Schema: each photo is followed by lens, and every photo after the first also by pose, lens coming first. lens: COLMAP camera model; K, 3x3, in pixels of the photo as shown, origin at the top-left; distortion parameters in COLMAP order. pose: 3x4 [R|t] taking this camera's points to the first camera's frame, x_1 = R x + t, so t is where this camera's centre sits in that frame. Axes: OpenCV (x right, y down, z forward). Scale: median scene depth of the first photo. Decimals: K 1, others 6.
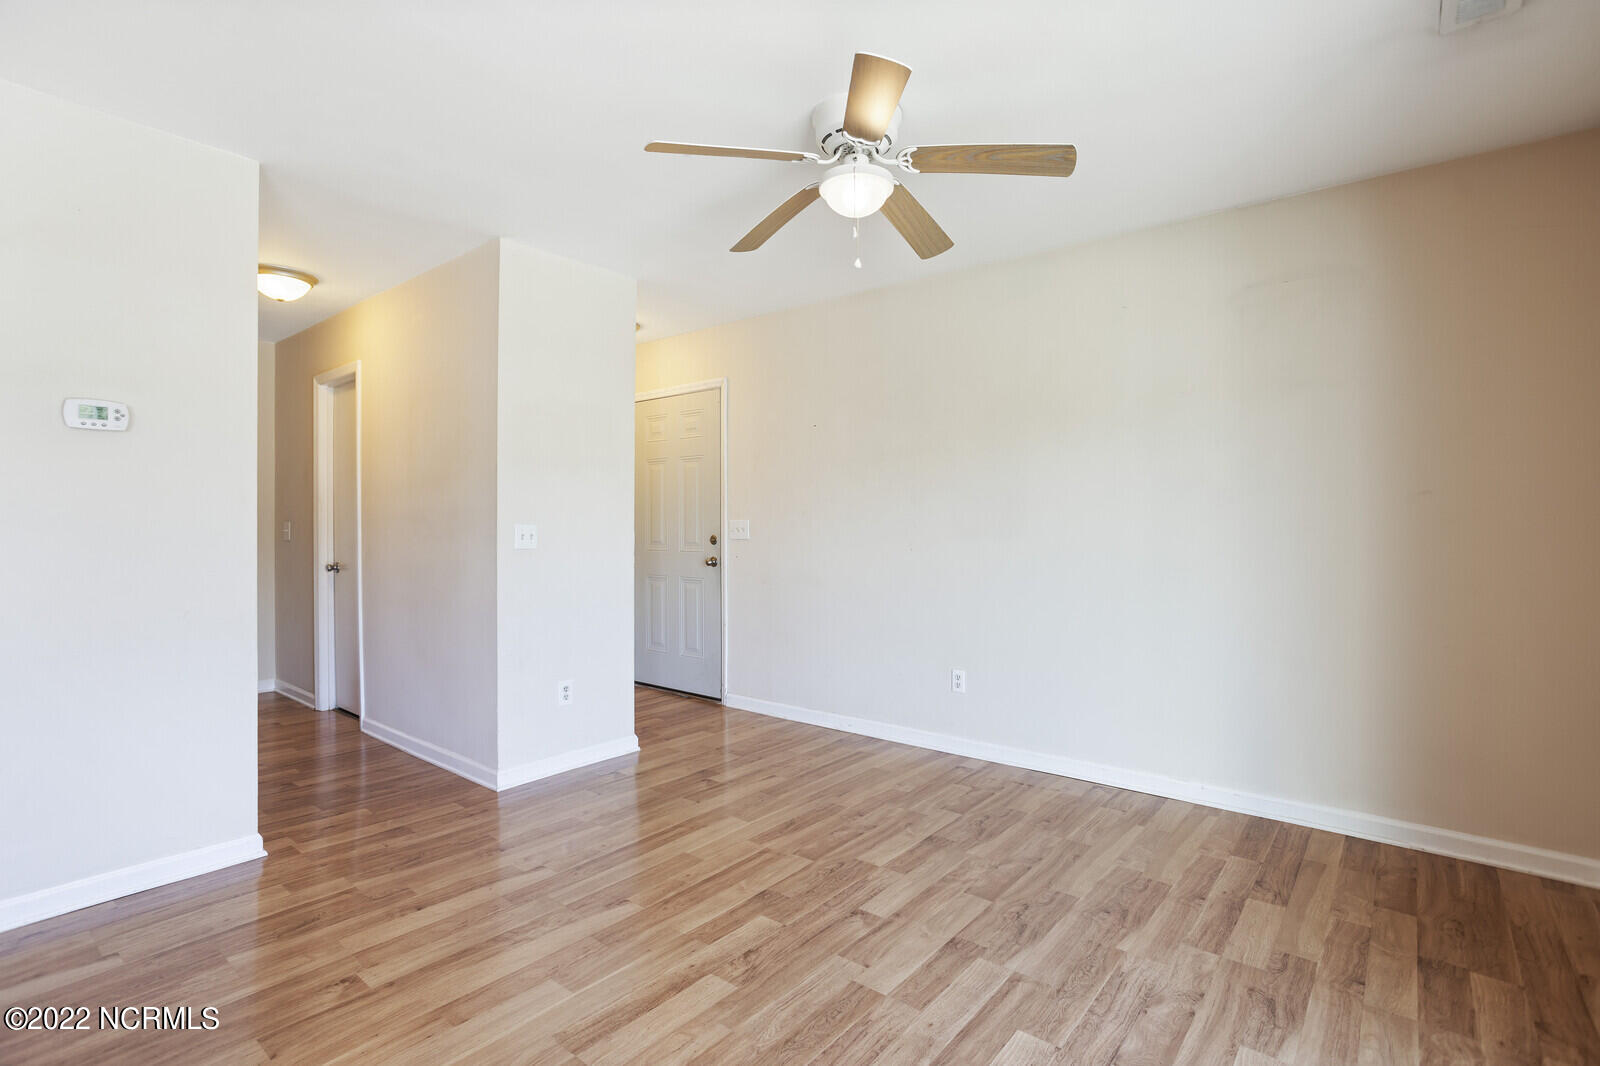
lens RADIAL K [[761.4, 0, 800.0], [0, 761.4, 533.0], [0, 0, 1]] dist [-0.049204, 0.028505]
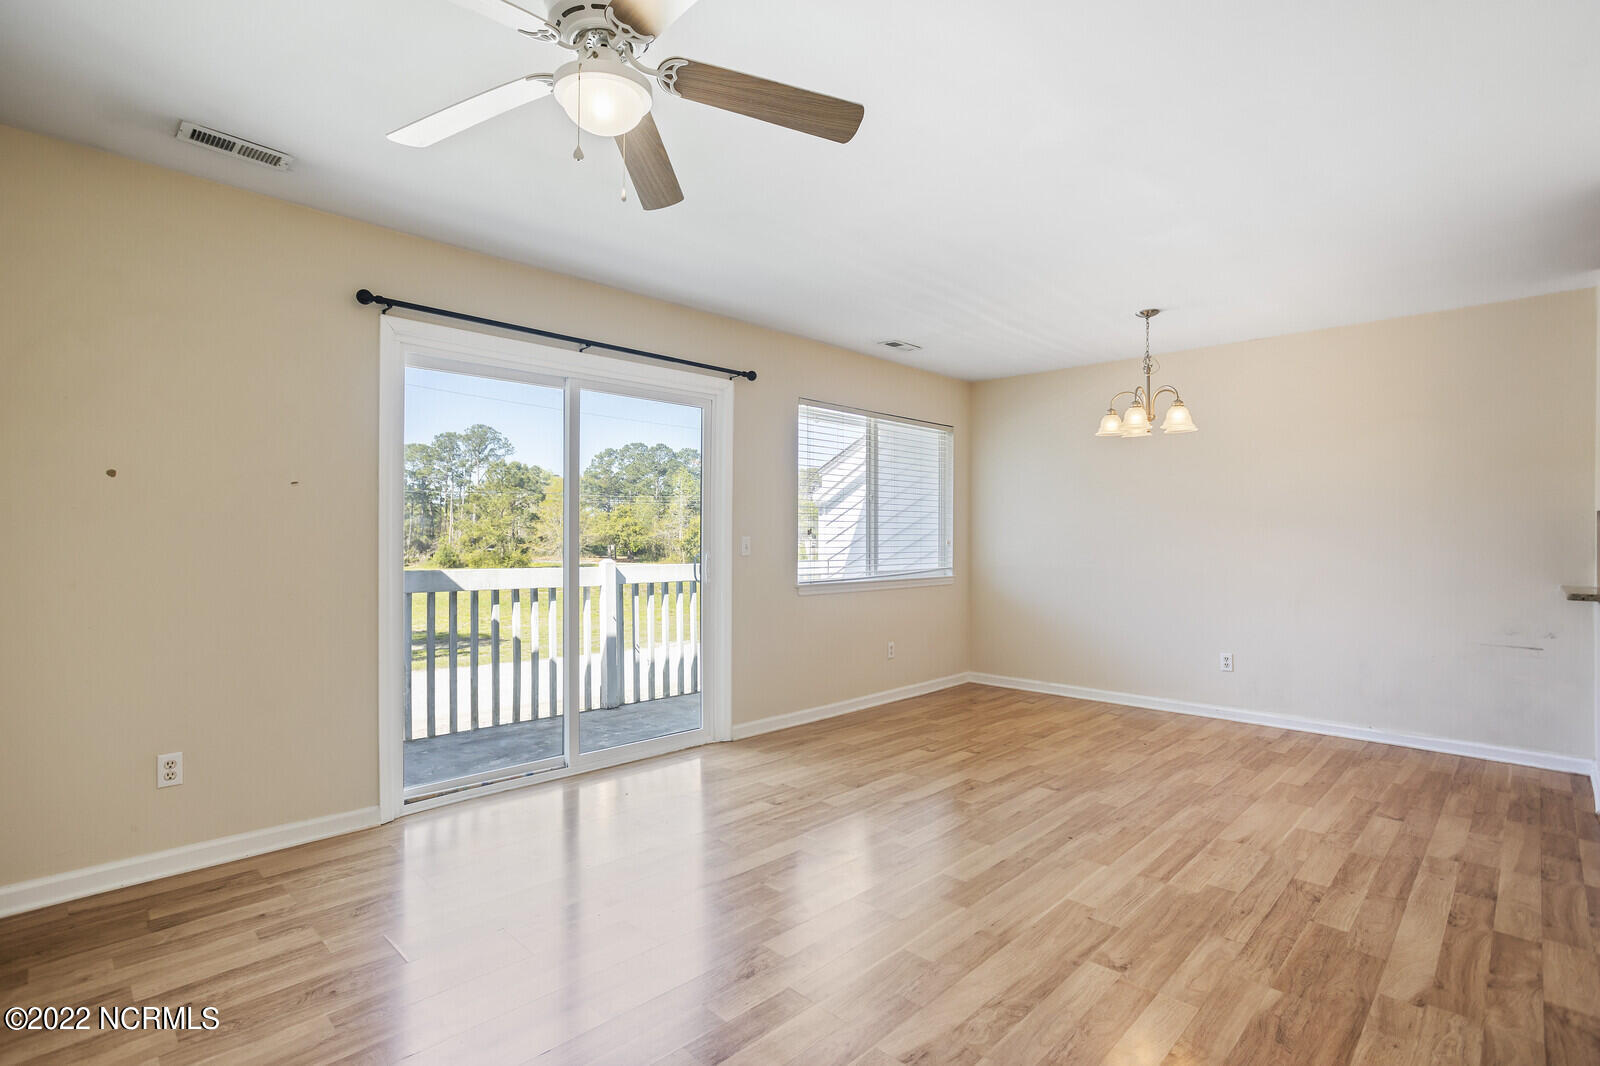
lens RADIAL K [[761.8, 0, 773.6], [0, 761.8, 547.9], [0, 0, 1]] dist [-0.013551, 0.000690]
pose [[-0.994270, 0.000273, 0.106899, -0.161380], [0.001901, 0.999884, 0.015128, -0.015673], [-0.106882, 0.015245, -0.994155, 1.541716]]
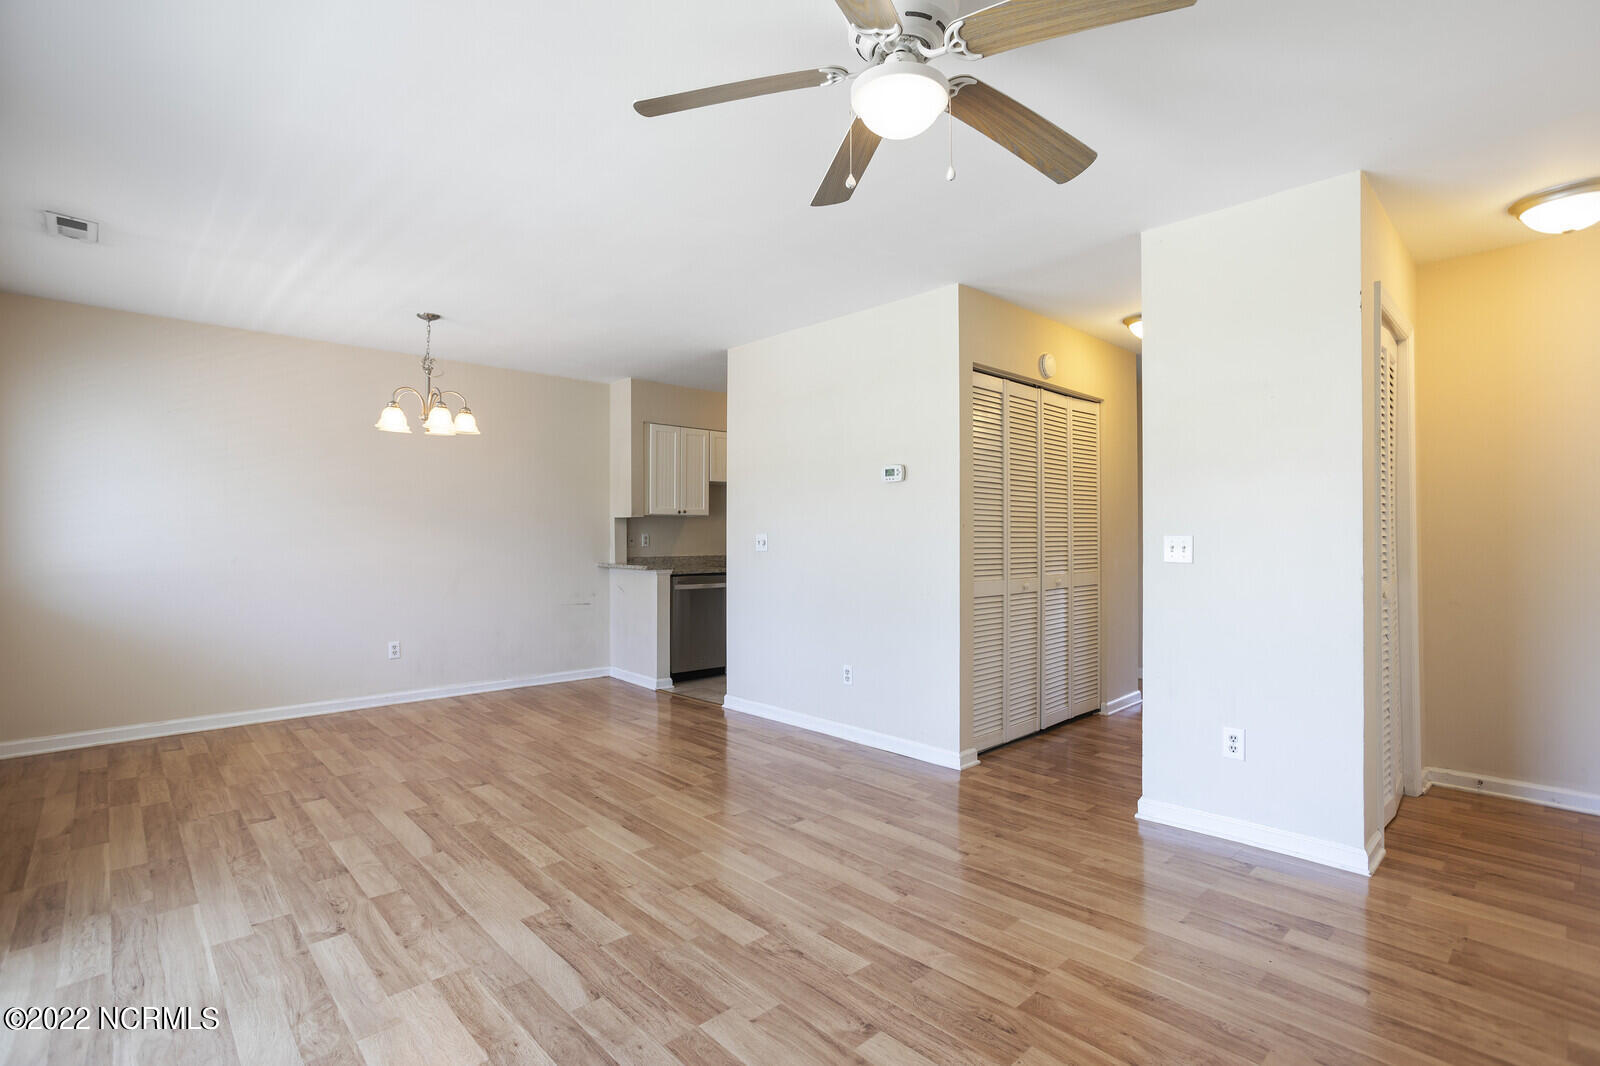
lens RADIAL K [[761.4, 0, 800.0], [0, 761.4, 533.0], [0, 0, 1]] dist [-0.049204, 0.028505]
pose [[-0.132883, -0.004993, -0.991119, 0.742219], [-0.005963, 0.999973, -0.004238, -0.009028], [0.991114, 0.005347, -0.132909, 0.883370]]
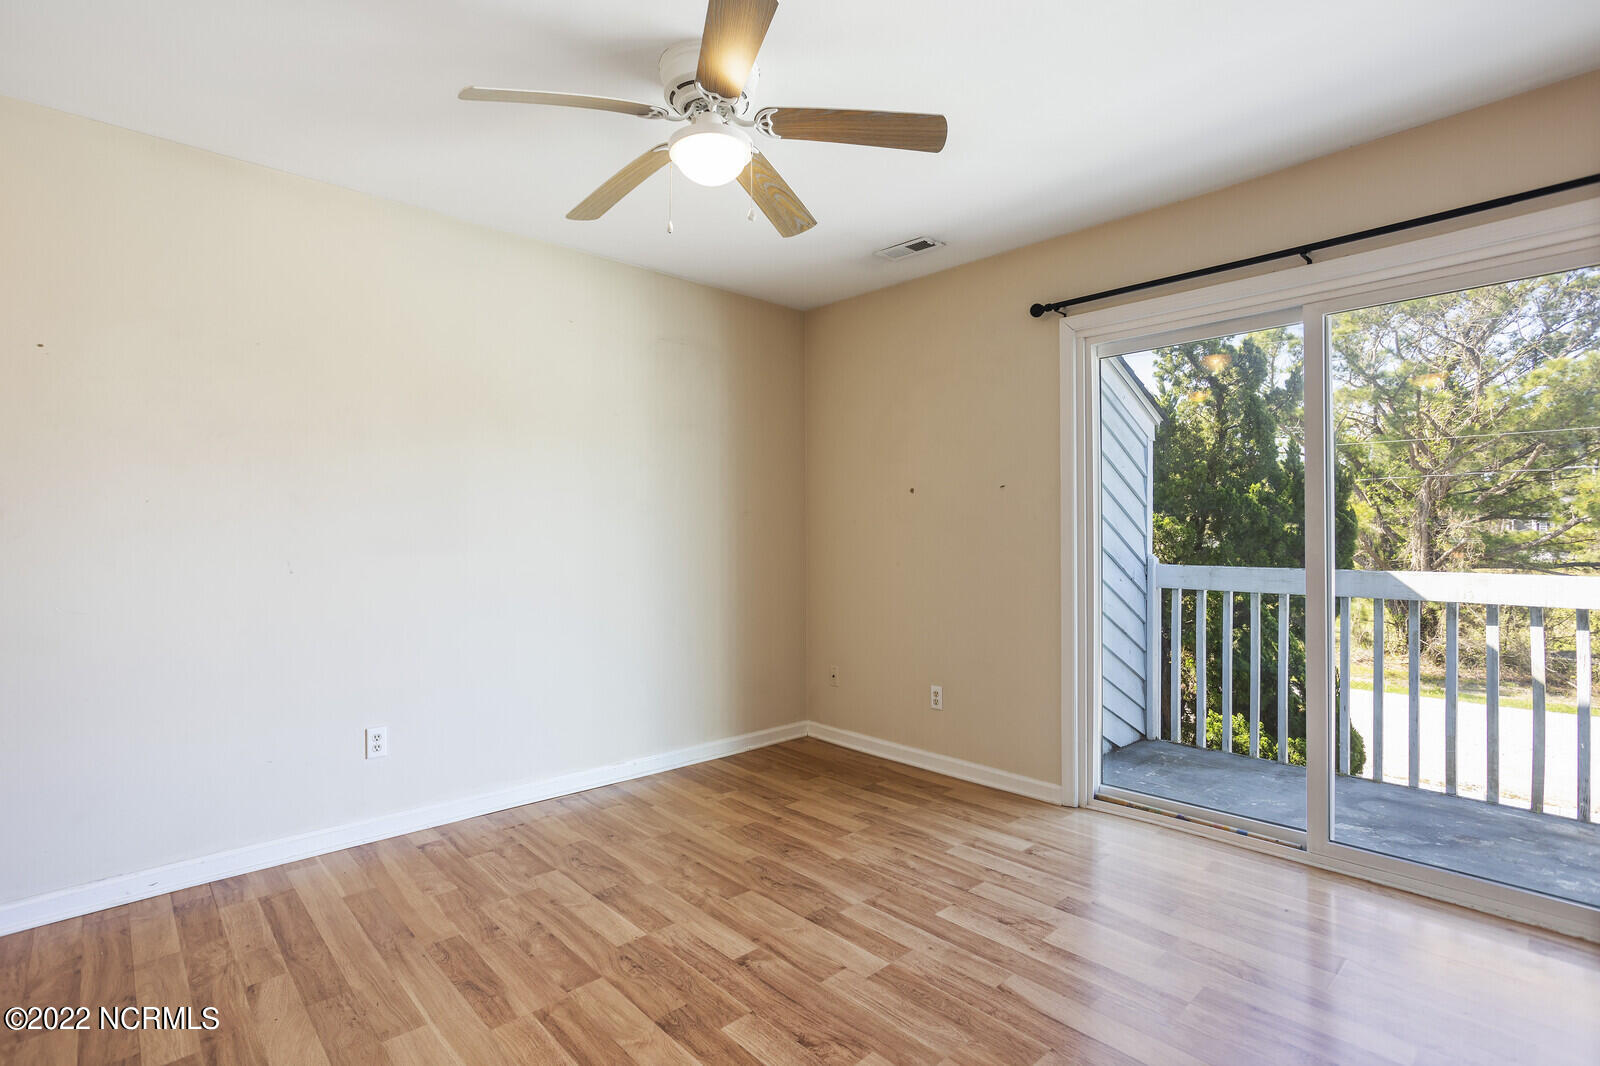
lens RADIAL K [[761.4, 0, 800.0], [0, 761.4, 533.0], [0, 0, 1]] dist [-0.049204, 0.028505]
pose [[0.133966, 0.004430, 0.990976, -0.709036], [0.015090, 0.999865, -0.006510, -0.010289], [-0.990871, 0.015826, 0.133881, 0.685902]]
